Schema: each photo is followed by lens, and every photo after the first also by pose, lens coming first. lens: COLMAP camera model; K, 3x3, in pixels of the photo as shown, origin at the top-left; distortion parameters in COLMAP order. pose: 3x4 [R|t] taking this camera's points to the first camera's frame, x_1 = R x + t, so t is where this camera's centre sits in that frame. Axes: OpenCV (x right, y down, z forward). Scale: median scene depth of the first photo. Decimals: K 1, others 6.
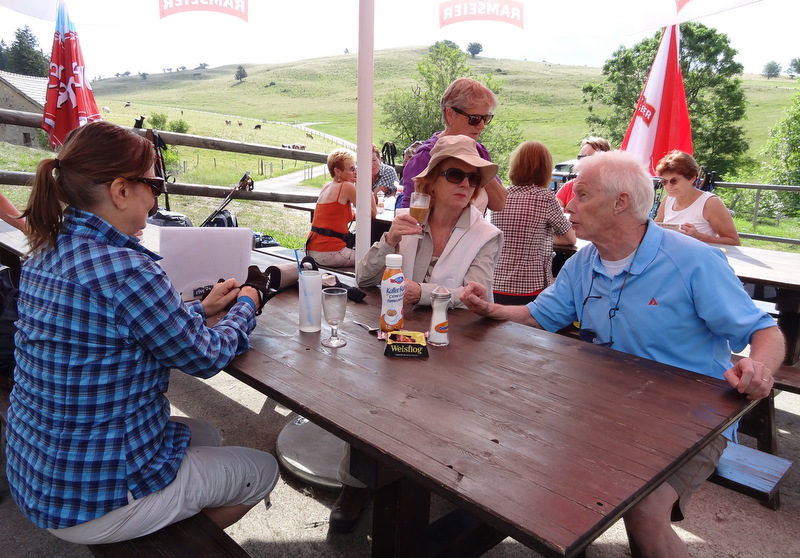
lens RADIAL K [[586.9, 0, 400.0], [0, 586.9, 279.0], [0, 0, 1]] dist [0.002302, 0.001894]
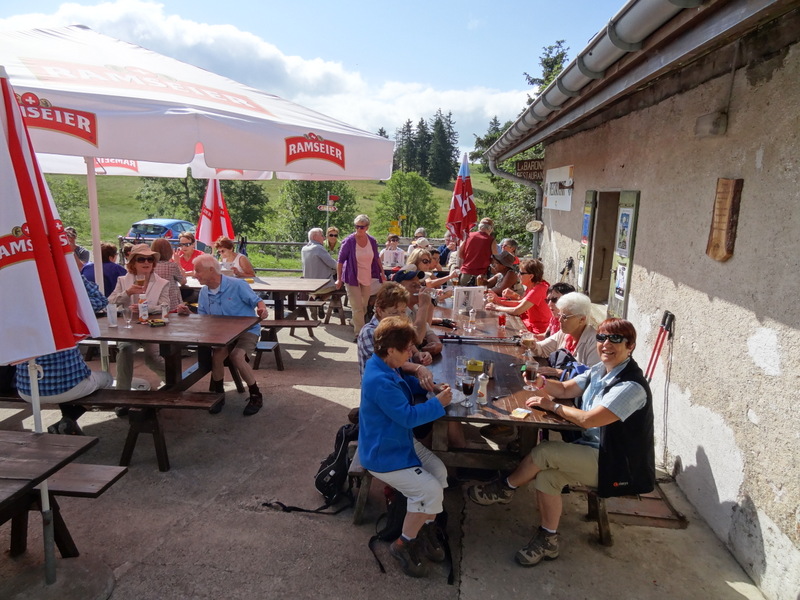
lens RADIAL K [[560.3, 0, 400.0], [0, 560.3, 300.0], [0, 0, 1]] dist [0.007313, 0.003172]
pose [[0.736523, -0.127410, 0.664304, -0.072648], [0.141971, 0.989342, 0.032346, 0.005792], [-0.661345, 0.070488, 0.746762, -0.150474]]
